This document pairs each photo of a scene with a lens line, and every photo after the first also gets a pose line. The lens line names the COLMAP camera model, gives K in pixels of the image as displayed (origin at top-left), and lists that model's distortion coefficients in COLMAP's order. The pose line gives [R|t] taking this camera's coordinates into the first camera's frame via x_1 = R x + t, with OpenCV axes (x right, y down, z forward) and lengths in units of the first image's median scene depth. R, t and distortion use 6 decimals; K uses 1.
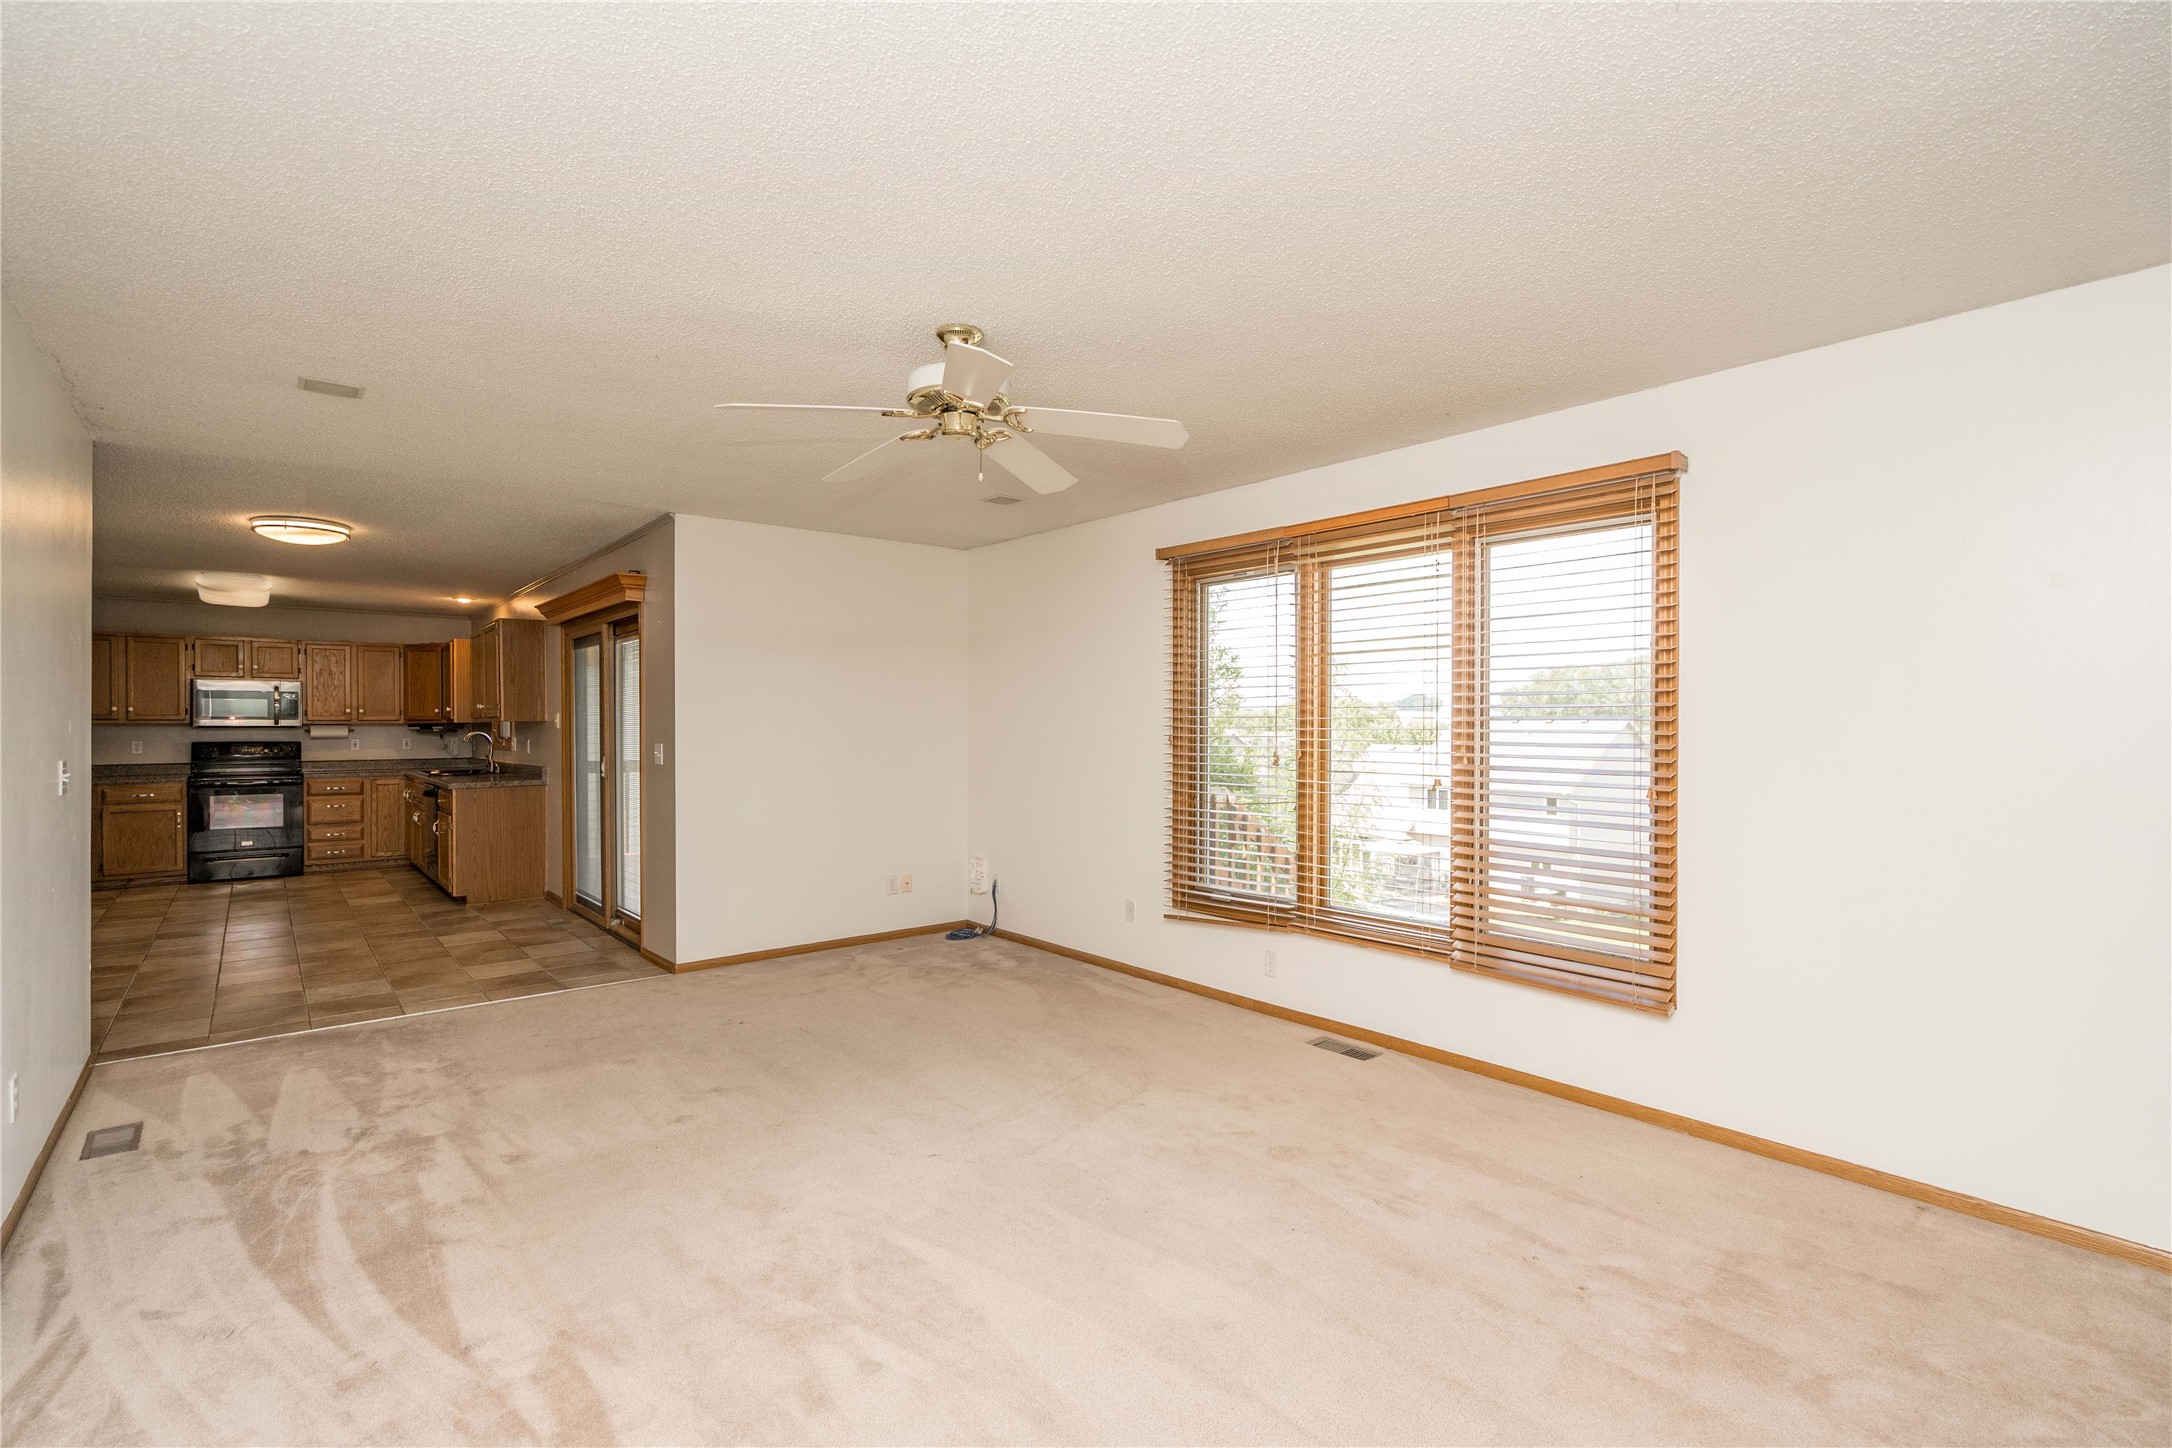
lens RADIAL K [[1010.0, 0, 1090.8], [0, 1010.0, 720.1], [0, 0, 1]] dist [-0.000131, -0.000242]
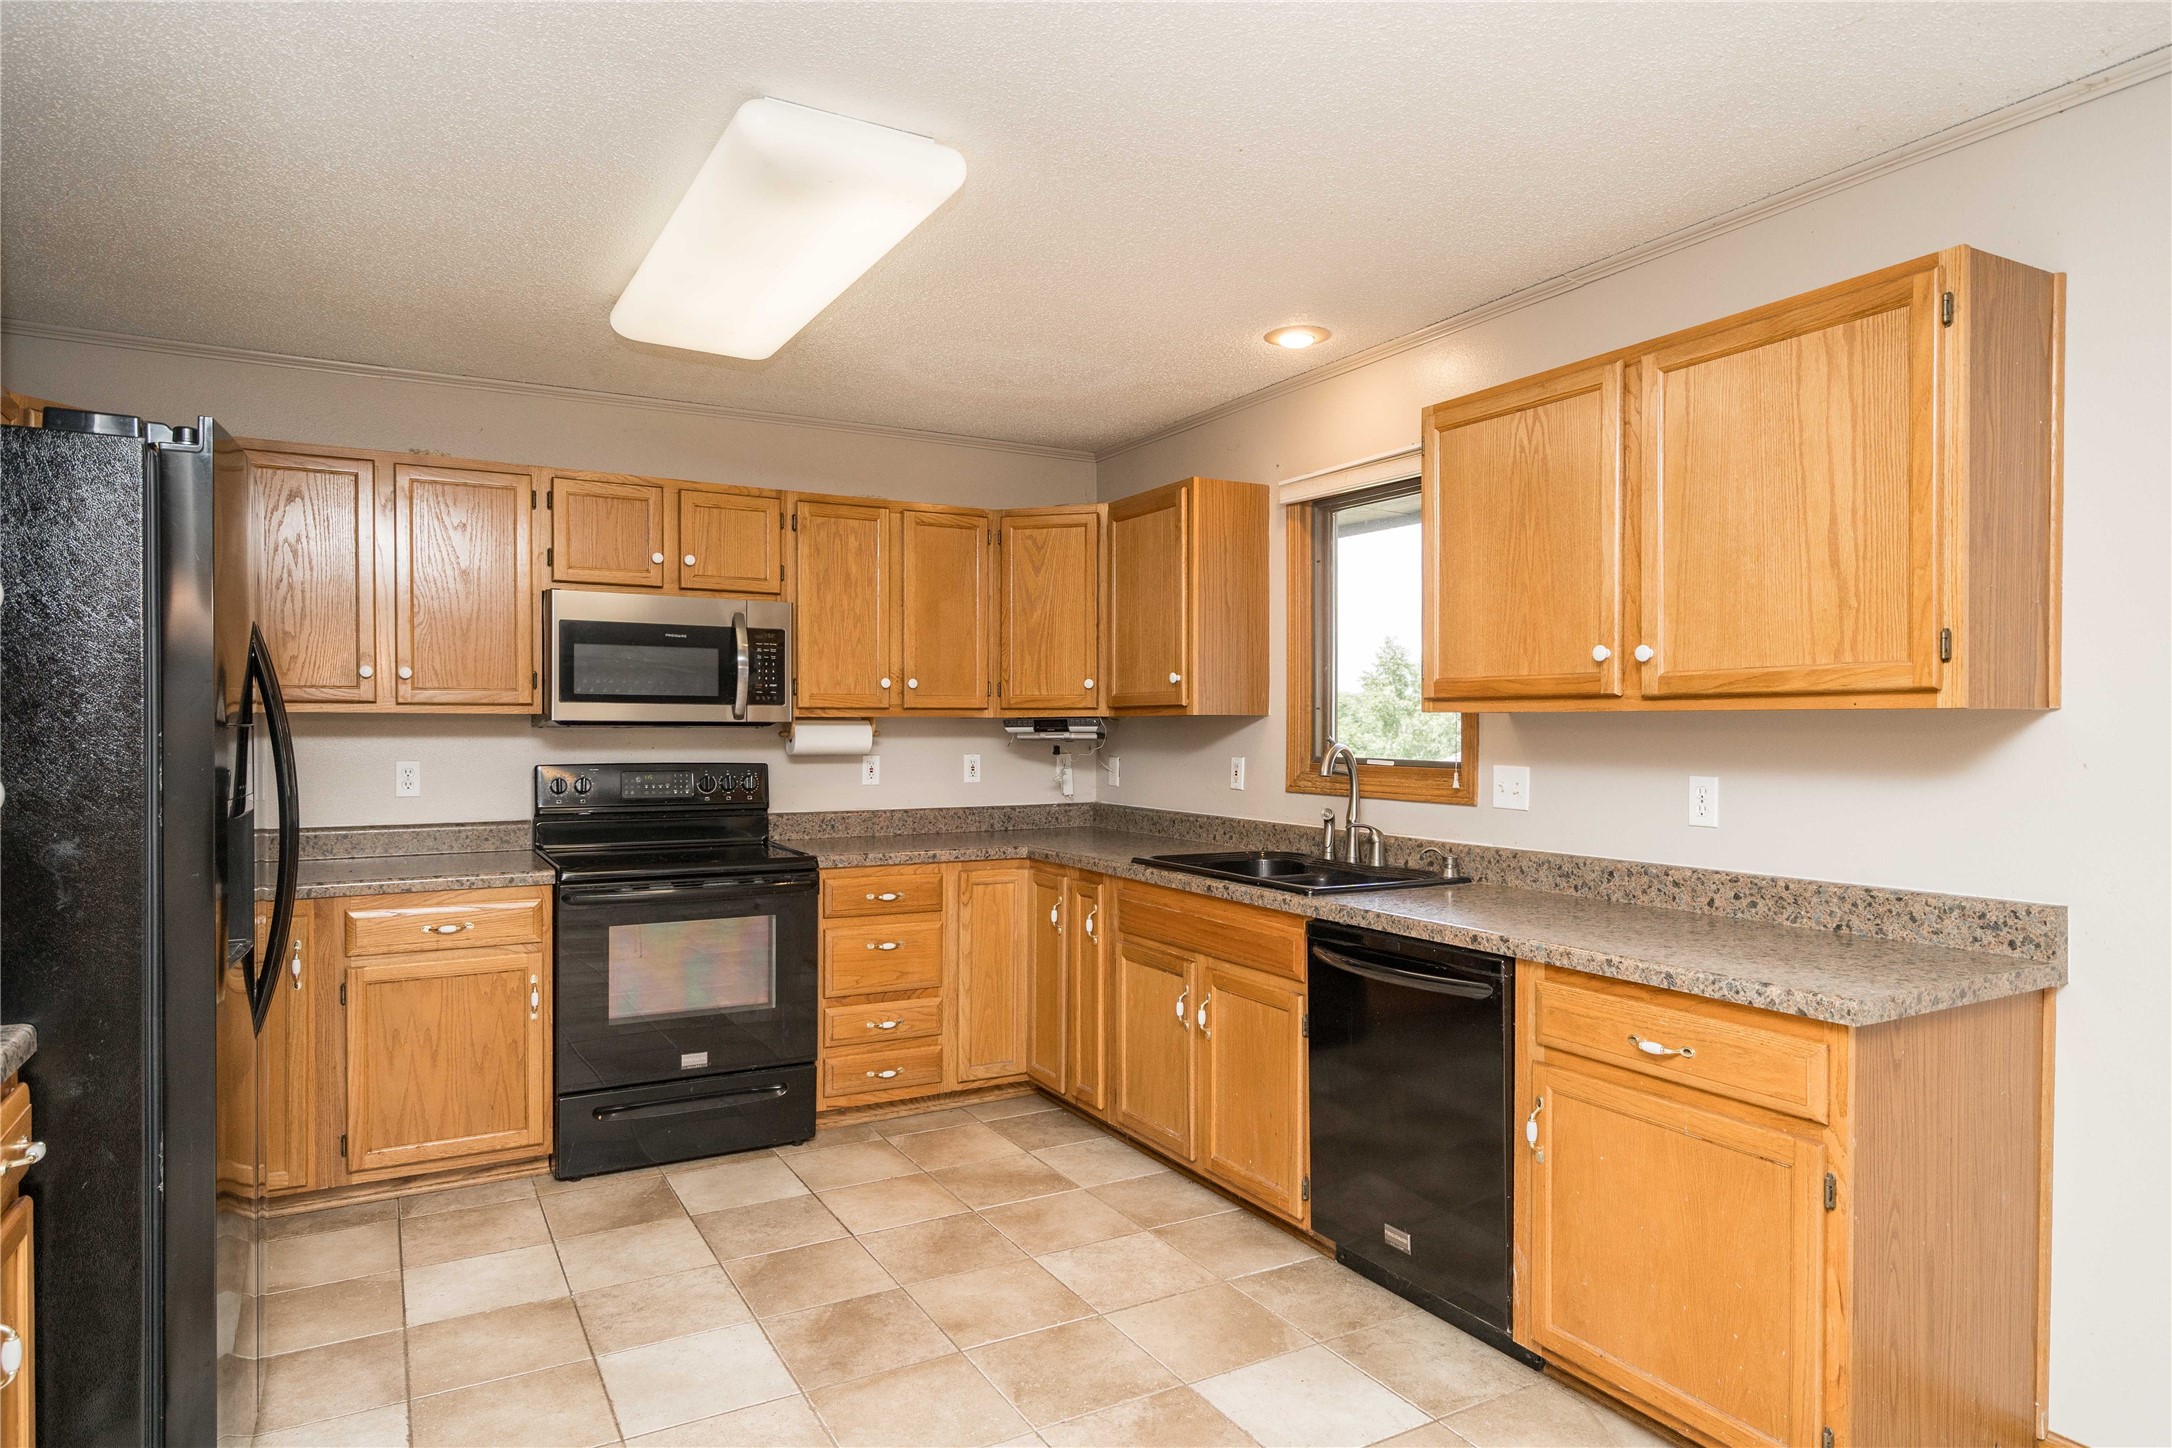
lens RADIAL K [[1248.8, 0, 1065.8], [0, 1248.8, 741.7], [0, 0, 1]] dist [0.014328, -0.002742]
pose [[0.977859, 0.008489, -0.209095, -0.595882], [-0.004885, 0.999831, 0.017749, 0.004187], [0.209210, -0.016335, 0.977734, 0.583116]]
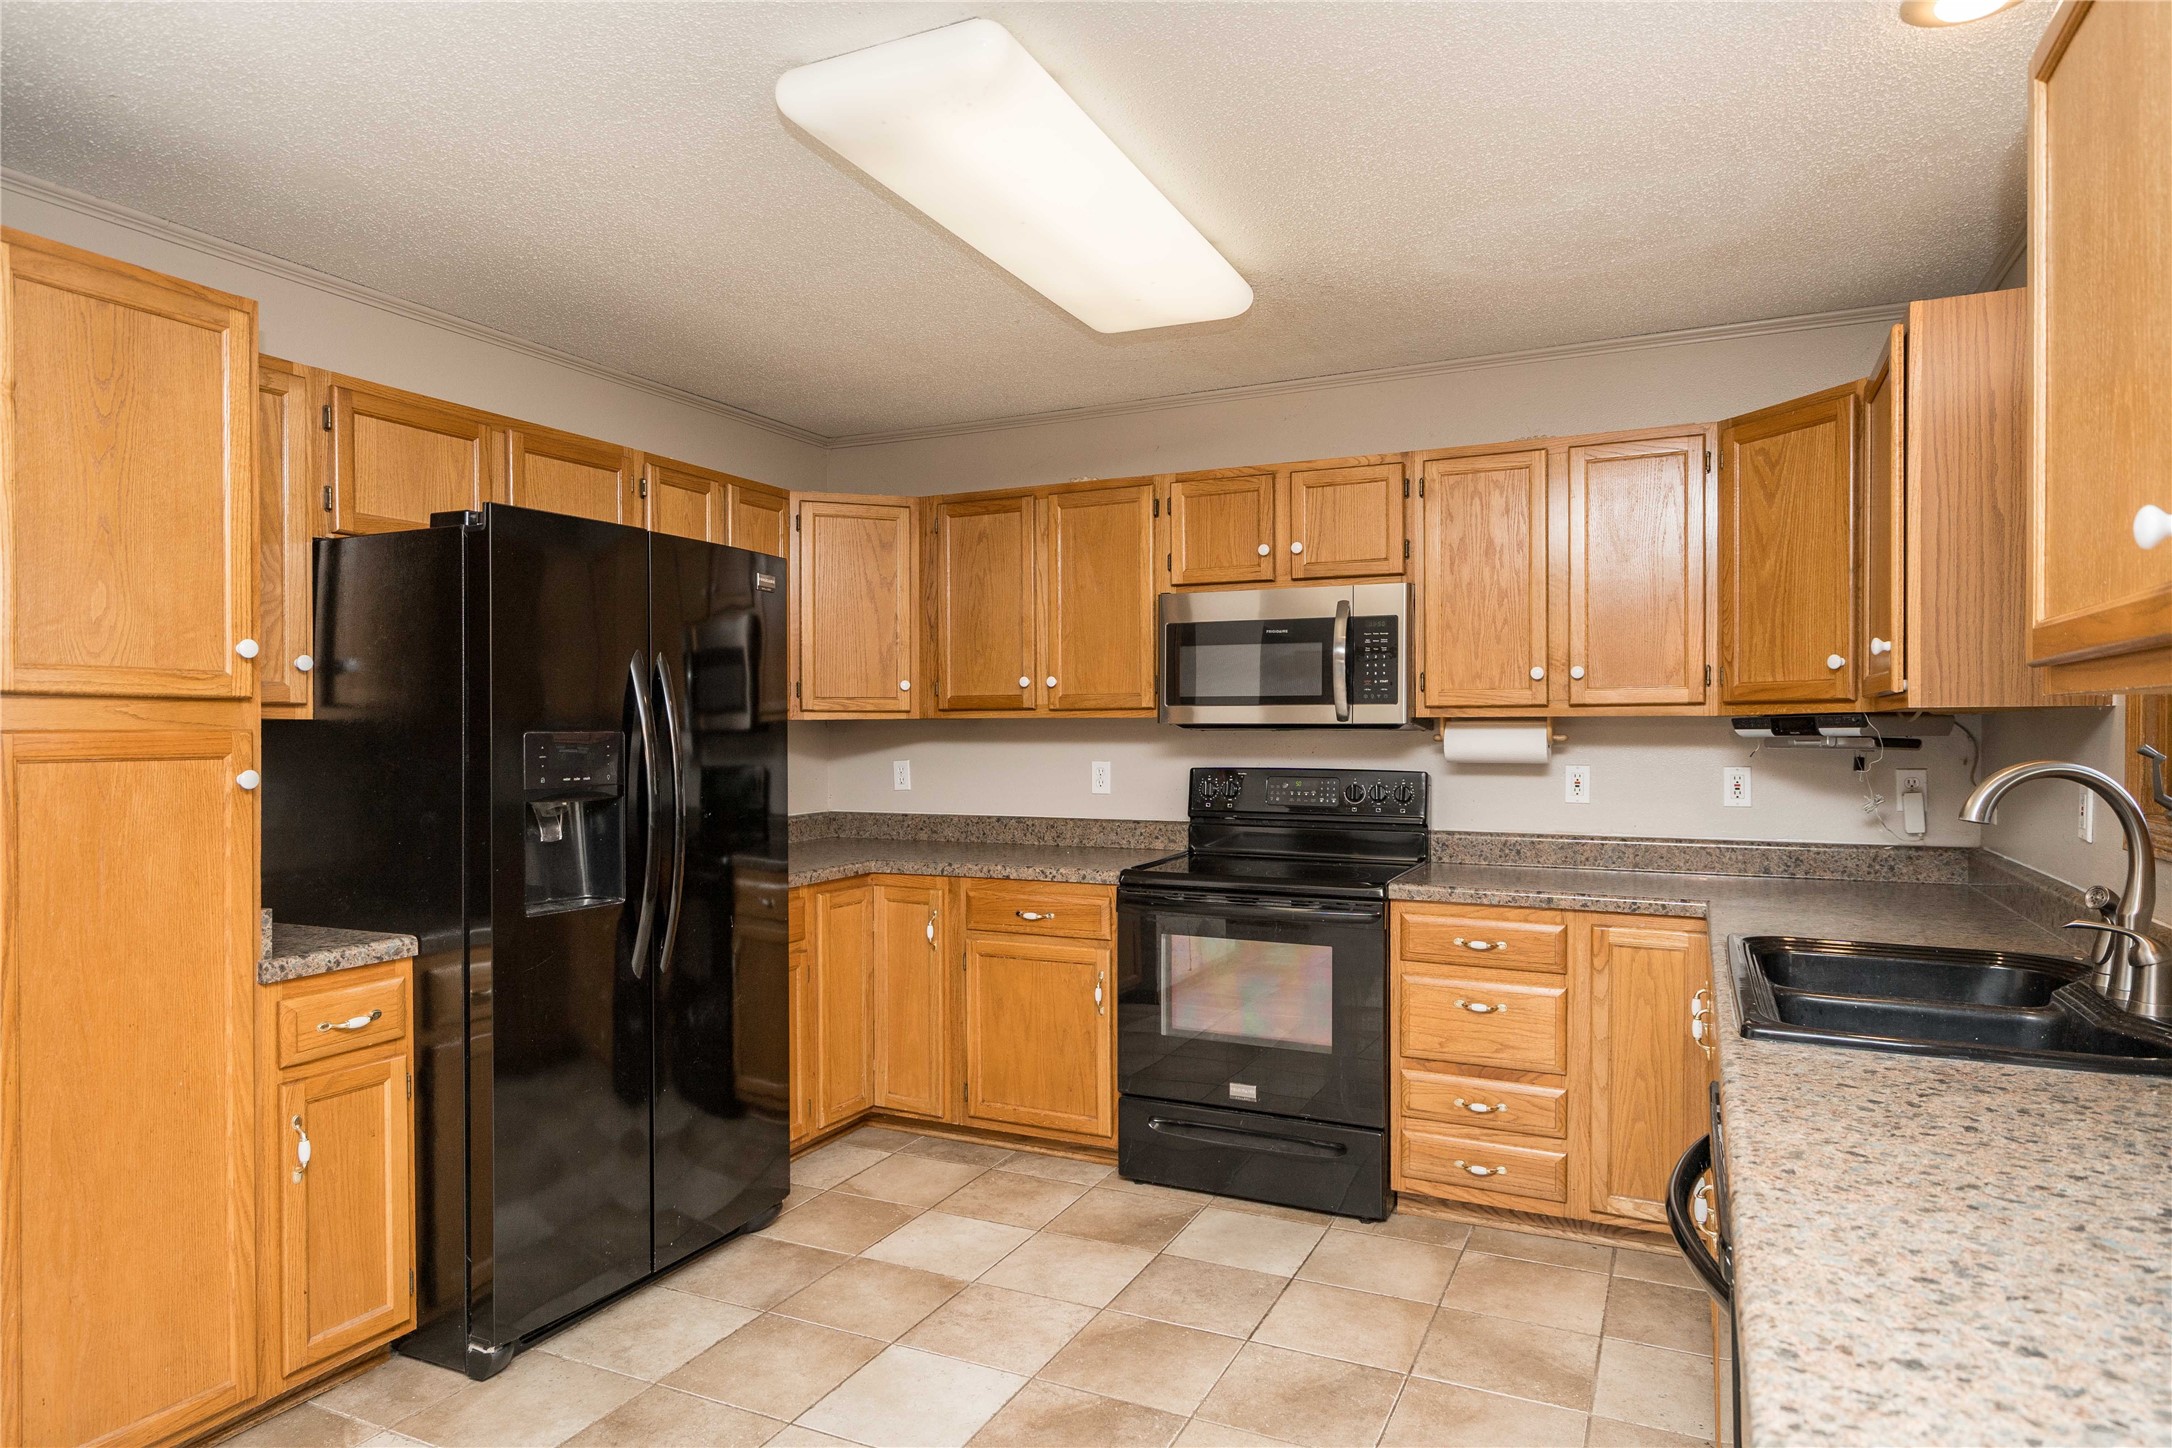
lens RADIAL K [[1248.8, 0, 1064.9], [0, 1248.8, 746.0], [0, 0, 1]] dist [0.014328, -0.002742]
pose [[0.407704, 0.015582, -0.912981, -0.478026], [0.003723, 0.999818, 0.018726, 0.004775], [0.913106, -0.011034, 0.407572, 0.755668]]
